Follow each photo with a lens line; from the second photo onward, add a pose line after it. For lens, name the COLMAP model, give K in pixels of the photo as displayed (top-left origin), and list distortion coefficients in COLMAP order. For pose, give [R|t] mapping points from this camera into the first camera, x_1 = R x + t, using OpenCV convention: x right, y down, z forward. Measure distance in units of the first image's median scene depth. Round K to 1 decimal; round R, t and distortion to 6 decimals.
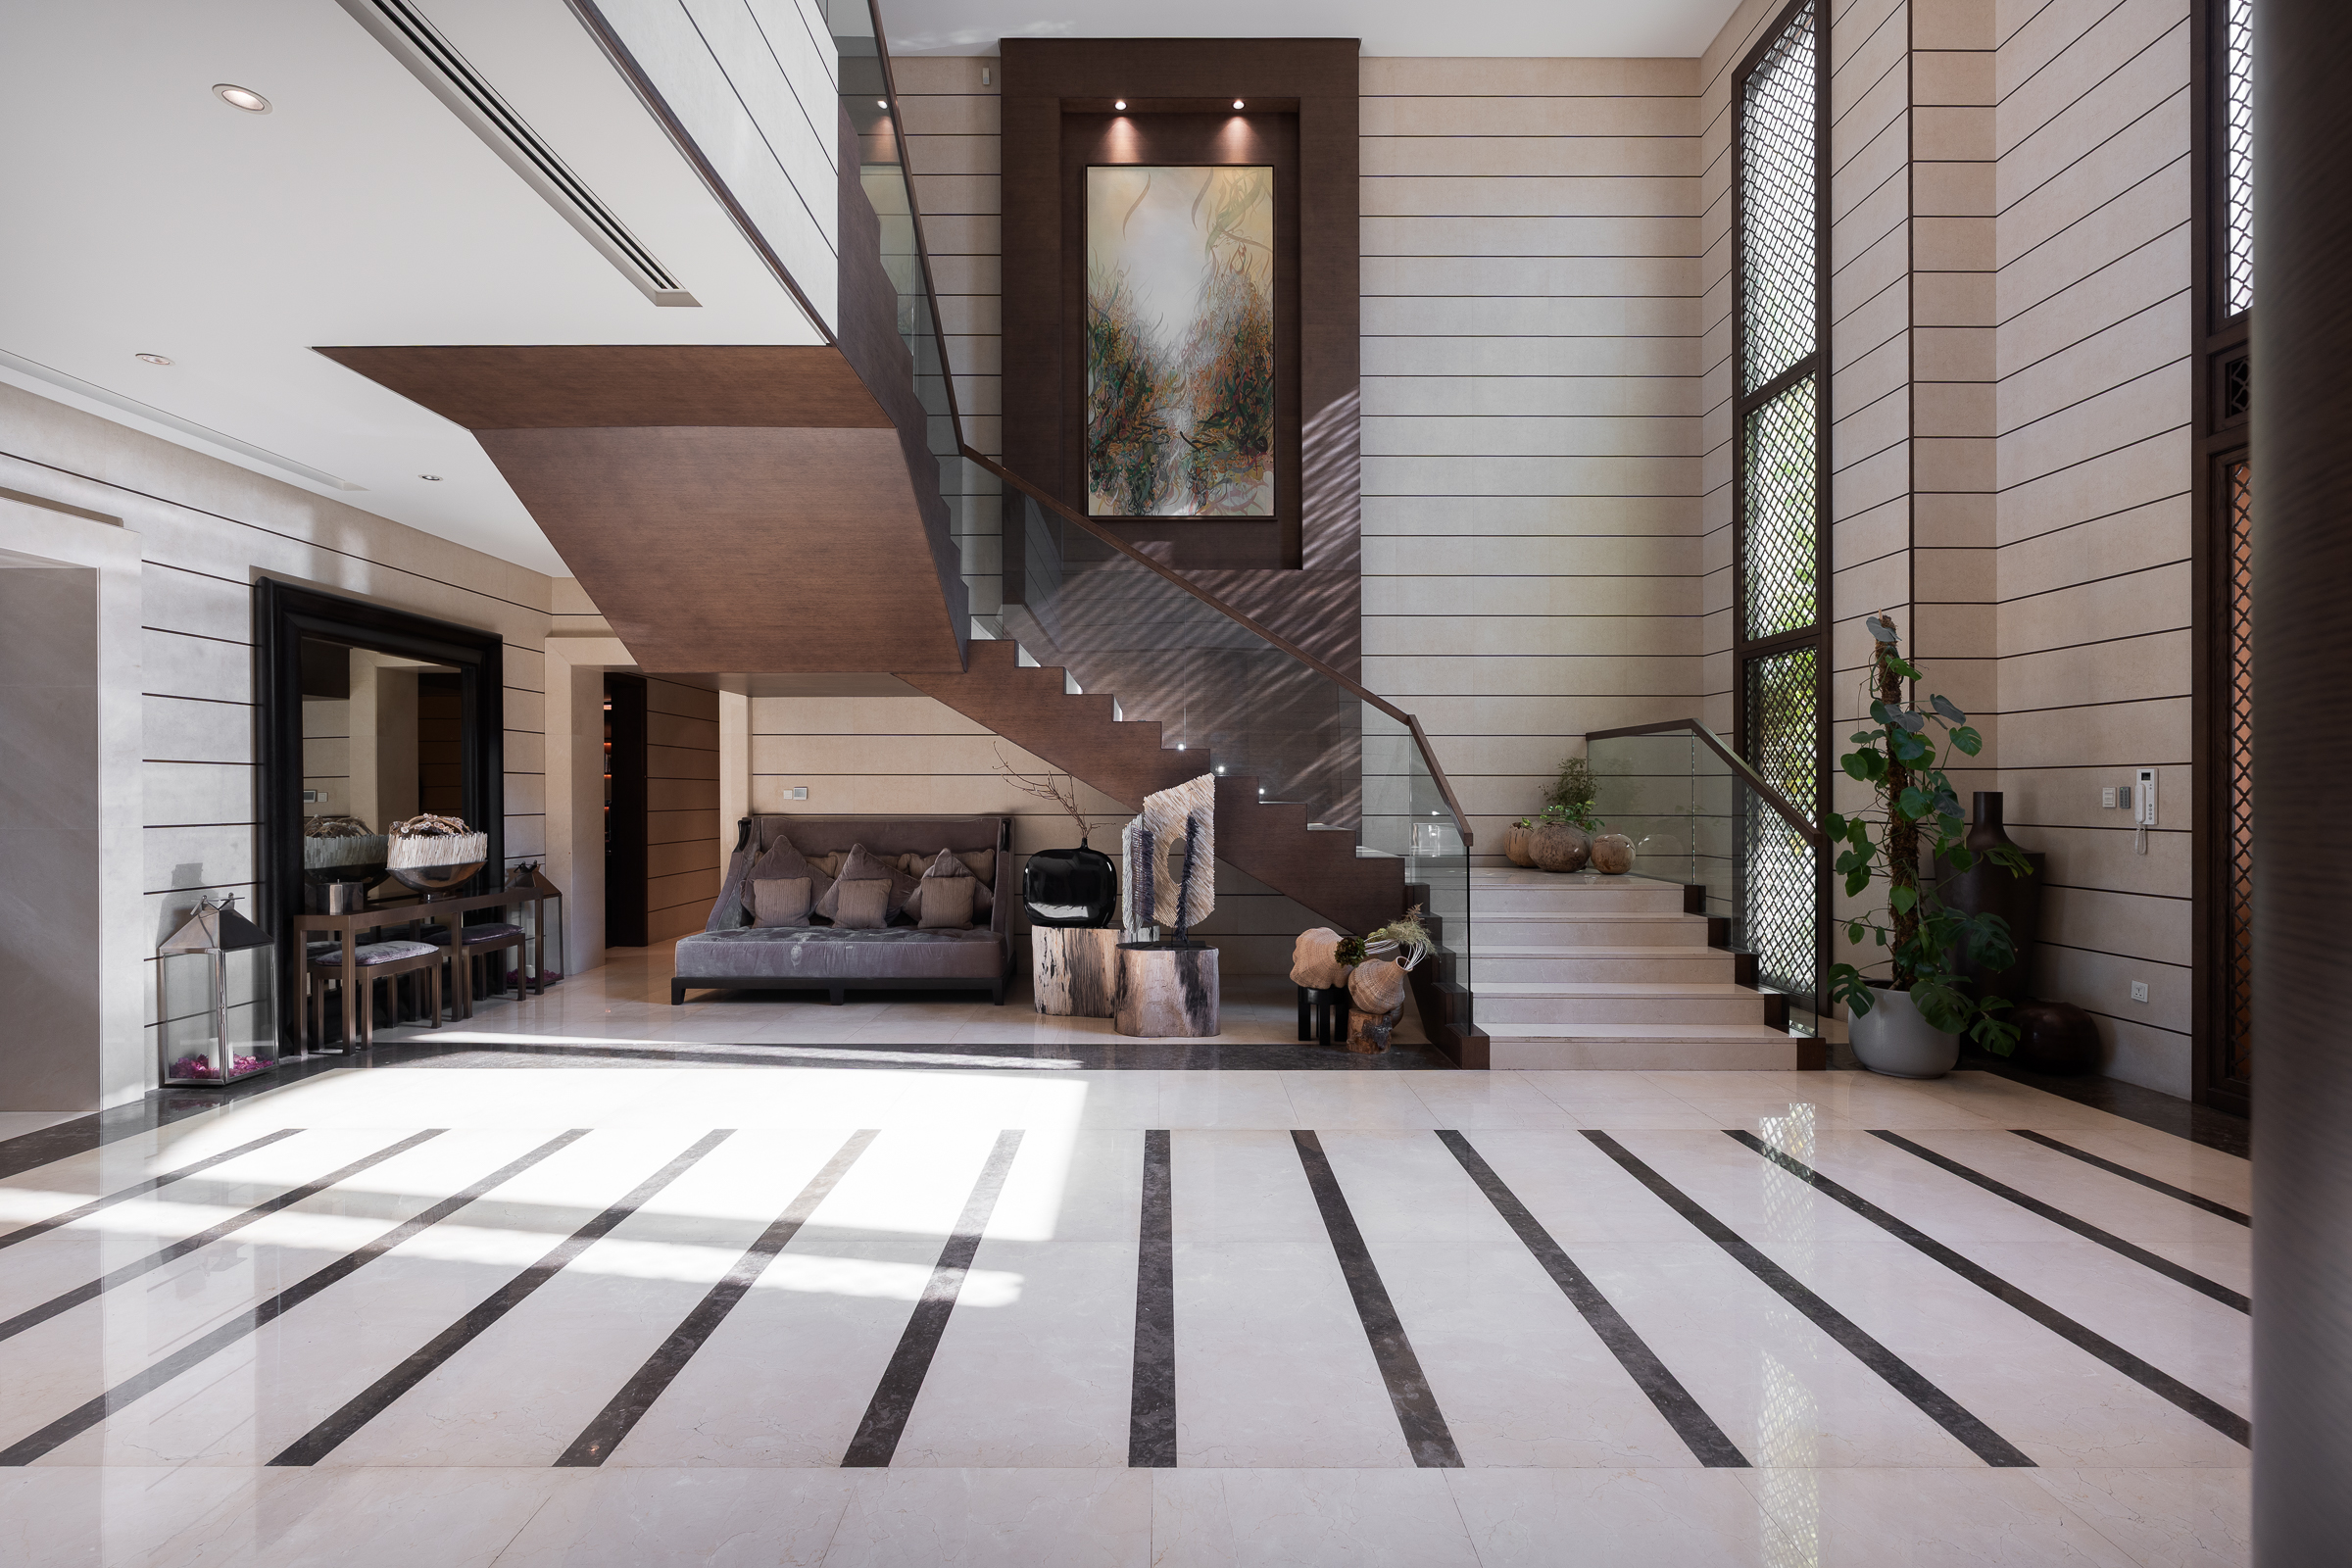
lens RADIAL K [[1098.0, 0, 1165.9], [0, 1098.0, 792.1], [0, 0, 1]] dist [-0.003264, -0.000251]
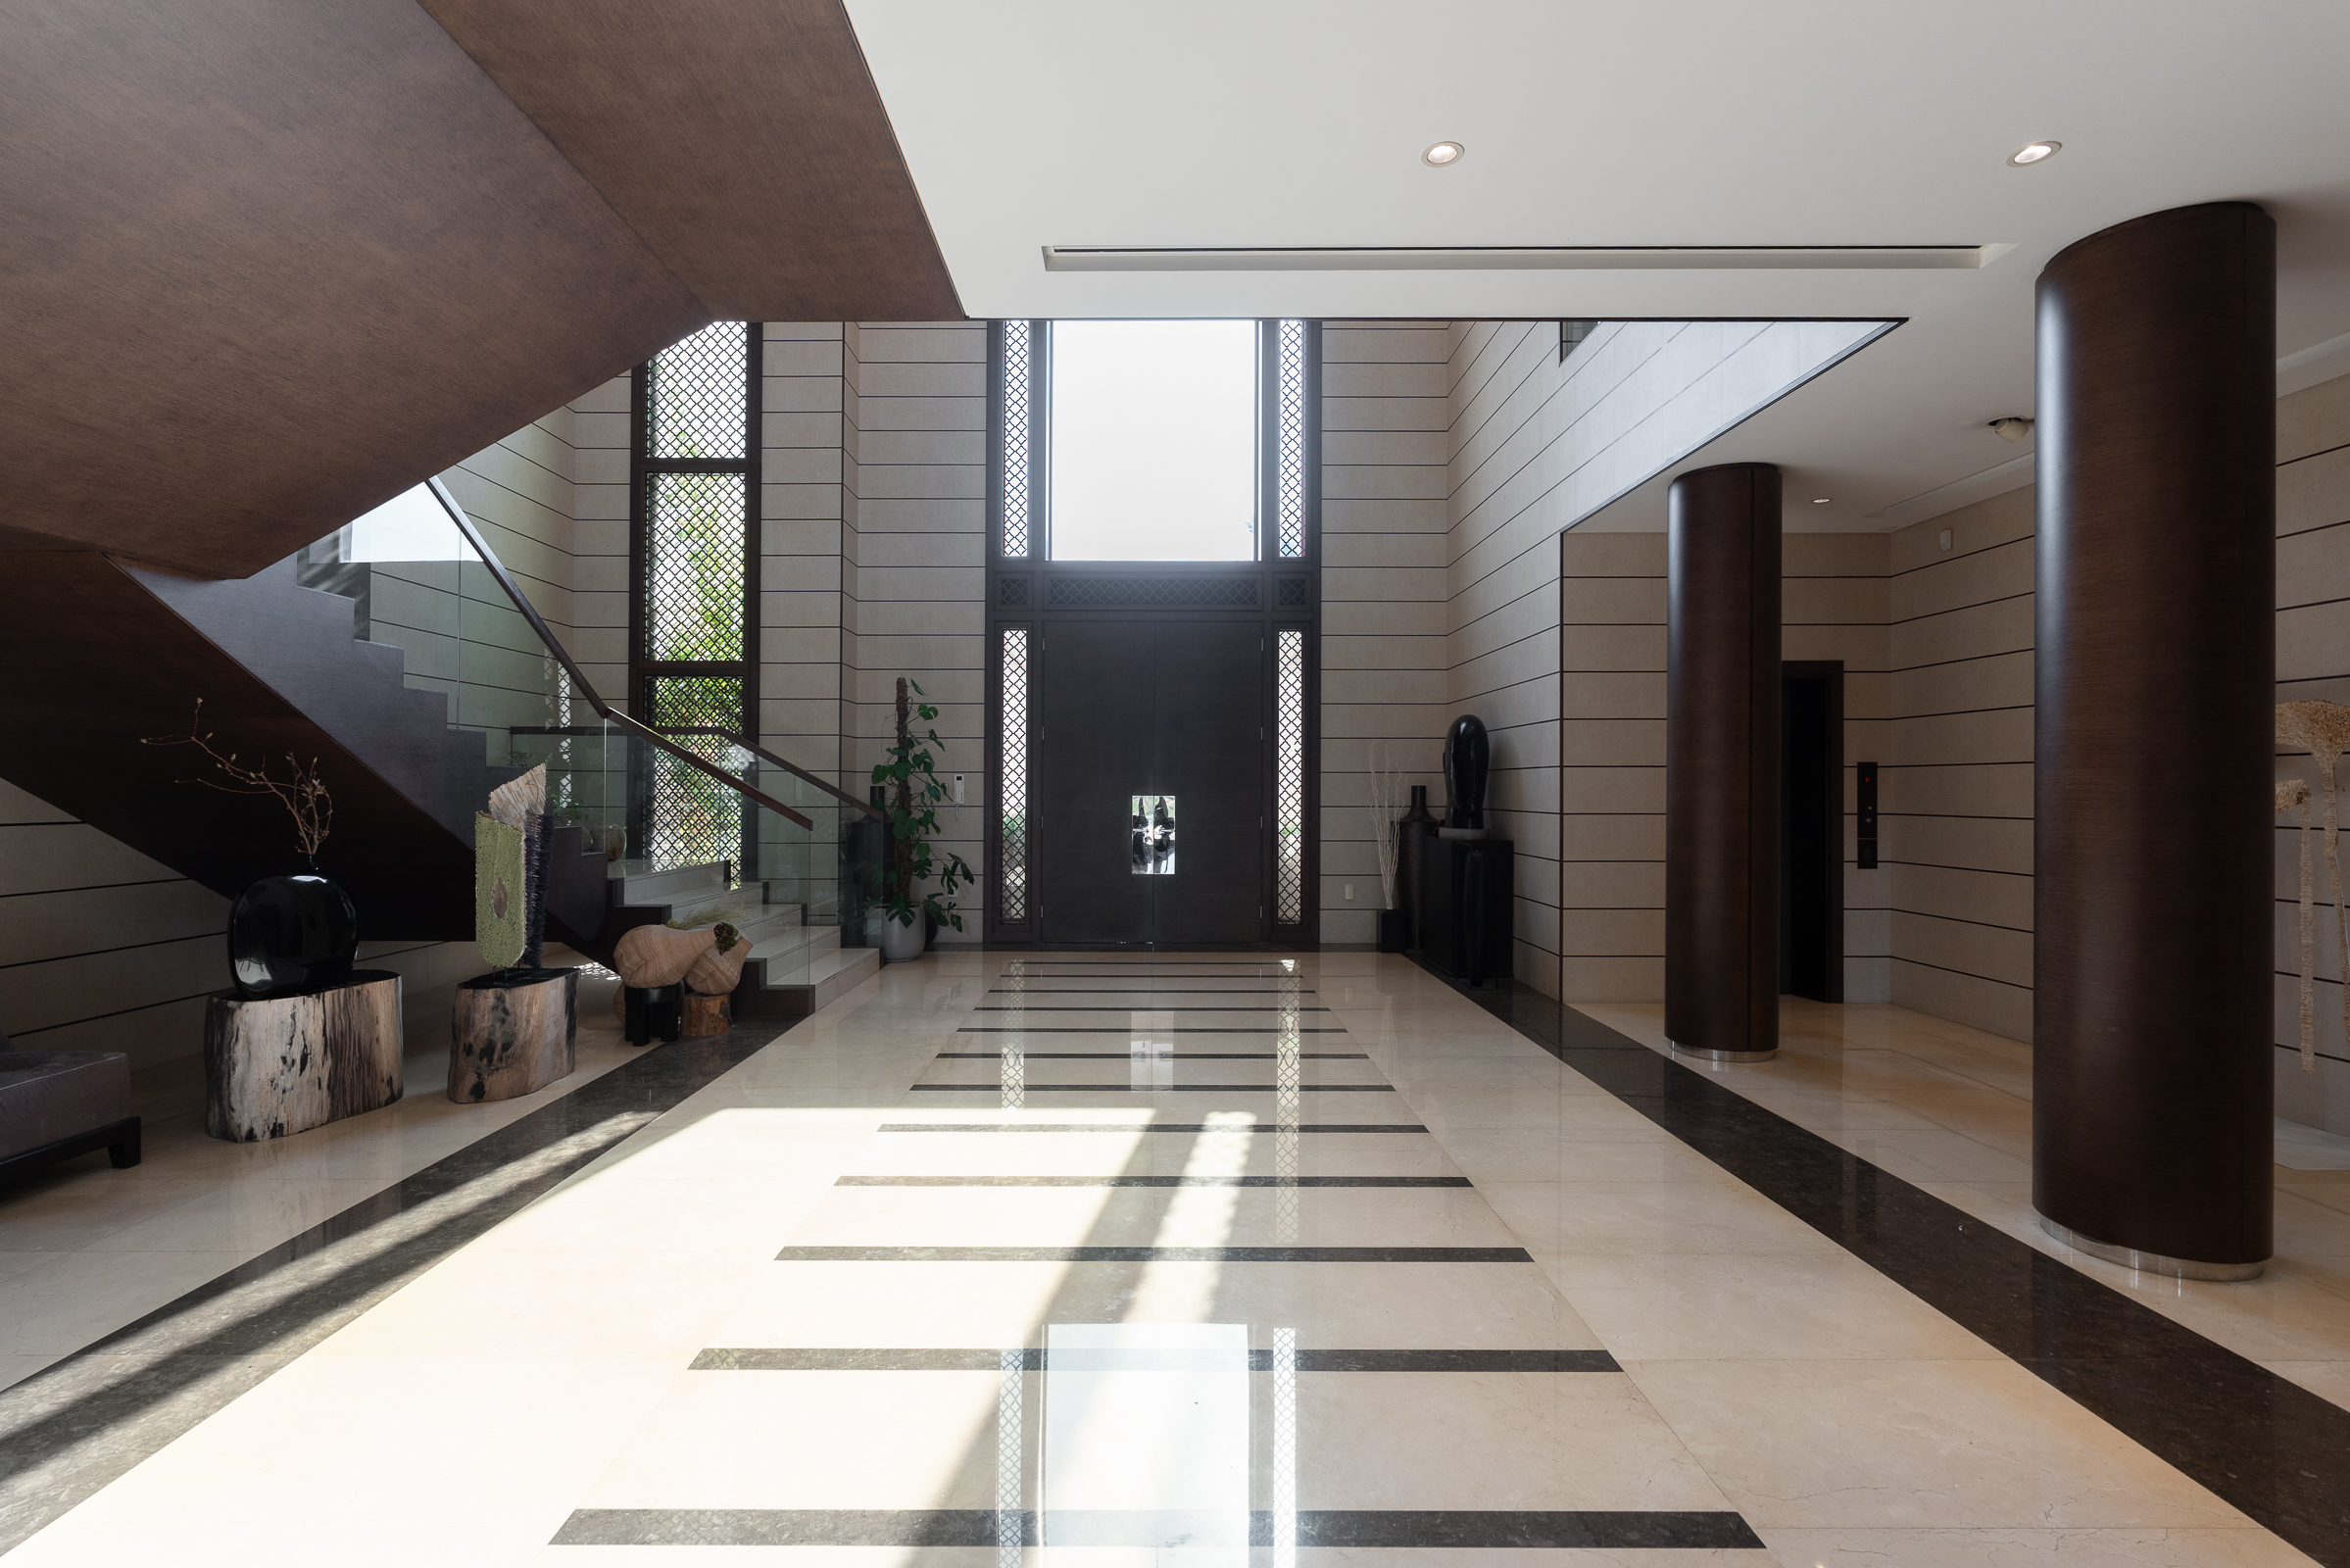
lens RADIAL K [[1067.7, 0, 1175.0], [0, 1067.7, 784.0], [0, 0, 1]] dist [-0.001728, 0.000028]
pose [[-0.019914, 0.002826, 0.999798, -0.810524], [-0.003178, 0.999991, -0.002889, -0.000384], [-0.999797, -0.003235, -0.019905, 0.551819]]
